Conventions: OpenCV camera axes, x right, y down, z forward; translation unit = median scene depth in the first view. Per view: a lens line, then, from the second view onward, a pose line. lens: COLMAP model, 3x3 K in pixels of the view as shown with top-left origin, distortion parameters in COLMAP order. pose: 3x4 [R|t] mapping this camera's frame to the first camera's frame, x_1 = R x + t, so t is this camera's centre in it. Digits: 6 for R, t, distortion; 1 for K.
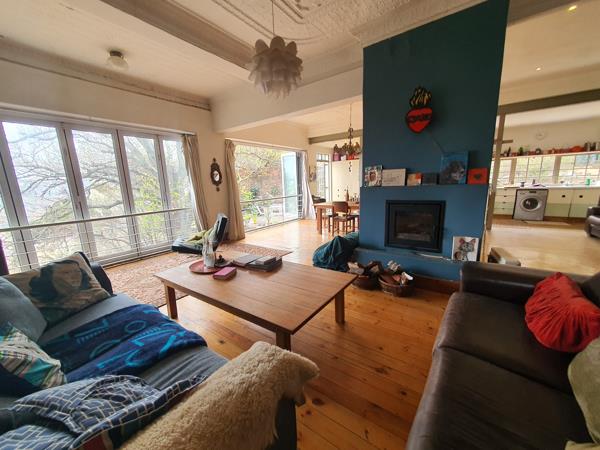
lens RADIAL K [[236.7, 0, 296.4], [0, 236.7, 224.7], [0, 0, 1]] dist [0.002288, 0.000151]
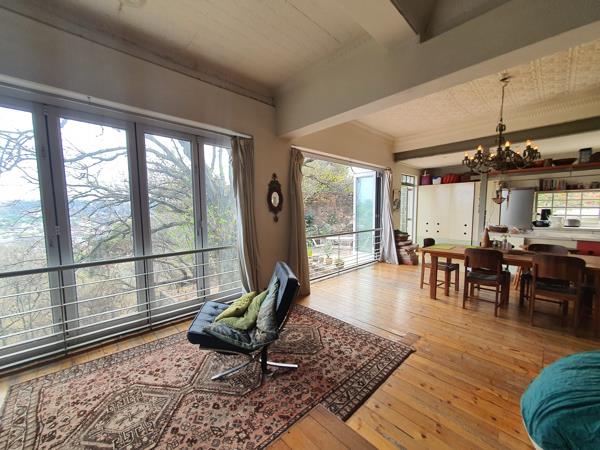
lens RADIAL K [[239.3, 0, 294.0], [0, 239.3, 229.7], [0, 0, 1]] dist [-0.000128, 0.000177]
pose [[0.979153, 0.049781, -0.196927, -0.144055], [-0.067306, 0.994247, -0.083320, -0.065374], [0.191647, 0.094837, 0.976871, 0.343443]]
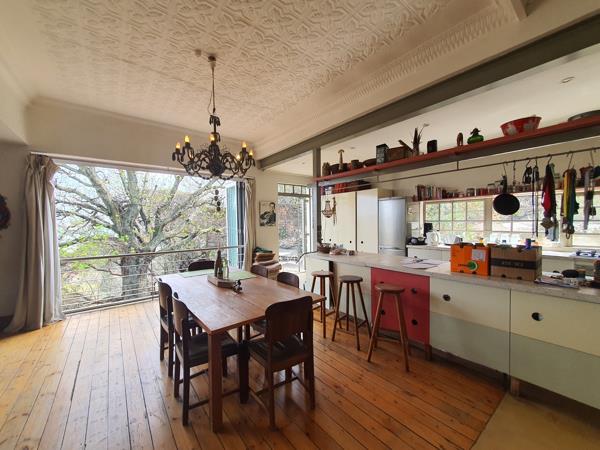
lens RADIAL K [[240.6, 0, 292.7], [0, 240.6, 233.2], [0, 0, 1]] dist [0.004165, 0.000140]
pose [[0.957525, 0.044126, -0.284956, 0.511138], [-0.079289, 0.990419, -0.113063, -0.145981], [0.277237, 0.130854, 0.951849, 0.627078]]
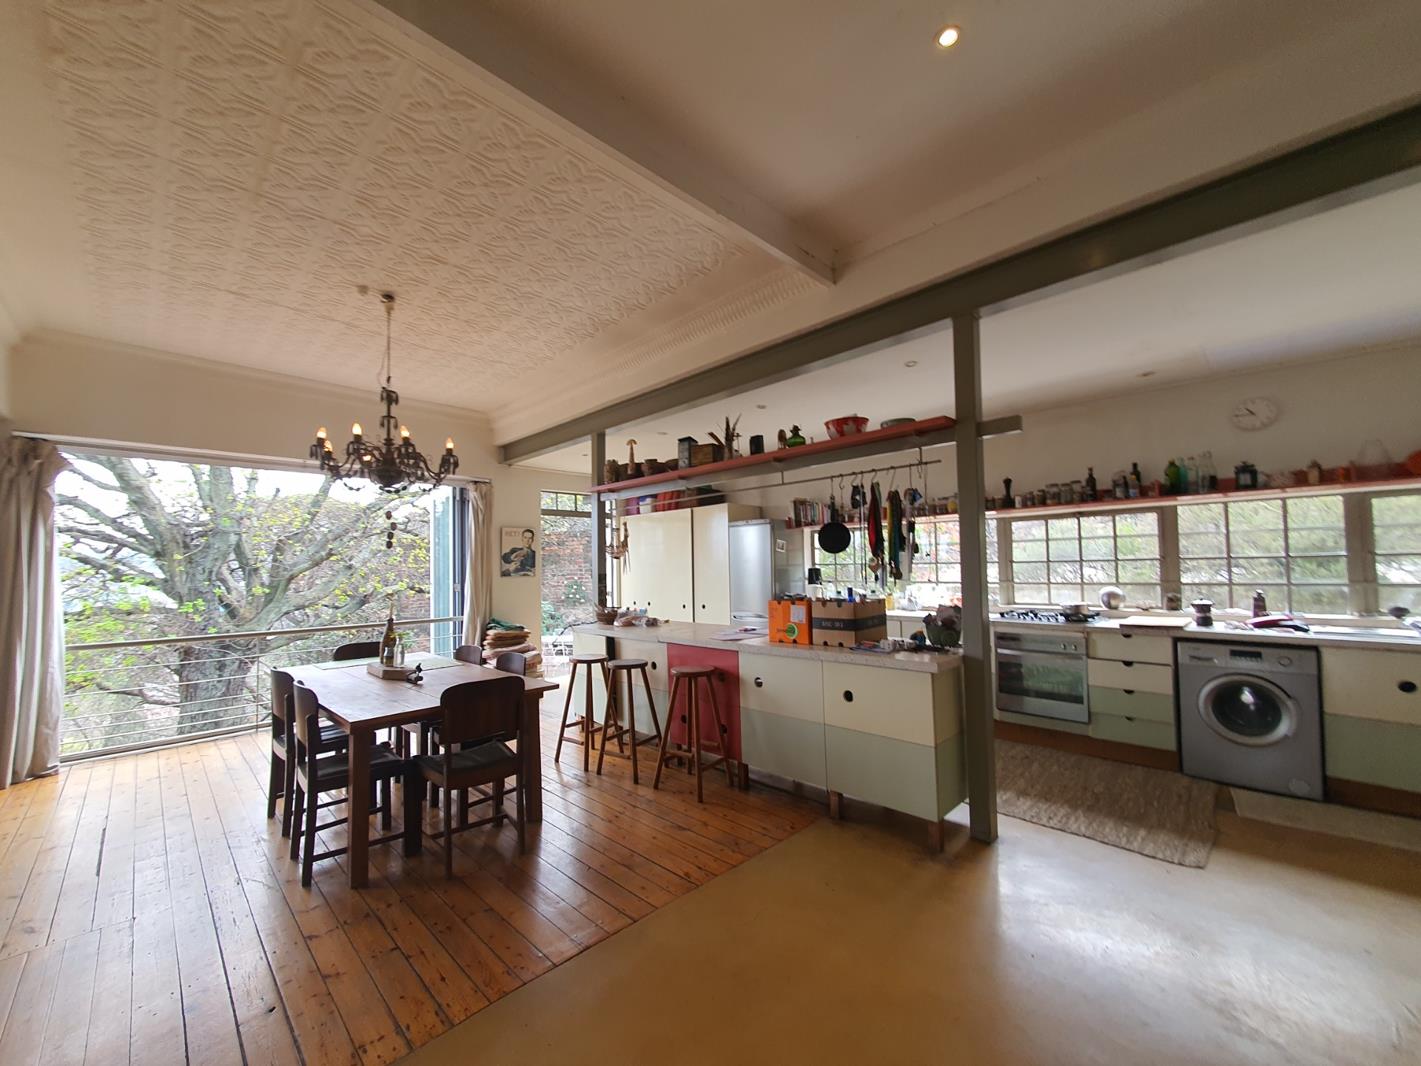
lens RADIAL K [[566.8, 0, 696.2], [0, 566.8, 544.2], [0, 0, 1]] dist [-0.000128, 0.000177]
pose [[0.986141, 0.016090, -0.165126, 0.681009], [-0.051235, 0.976173, -0.210859, -0.117805], [0.157799, 0.216397, 0.963469, 0.467001]]
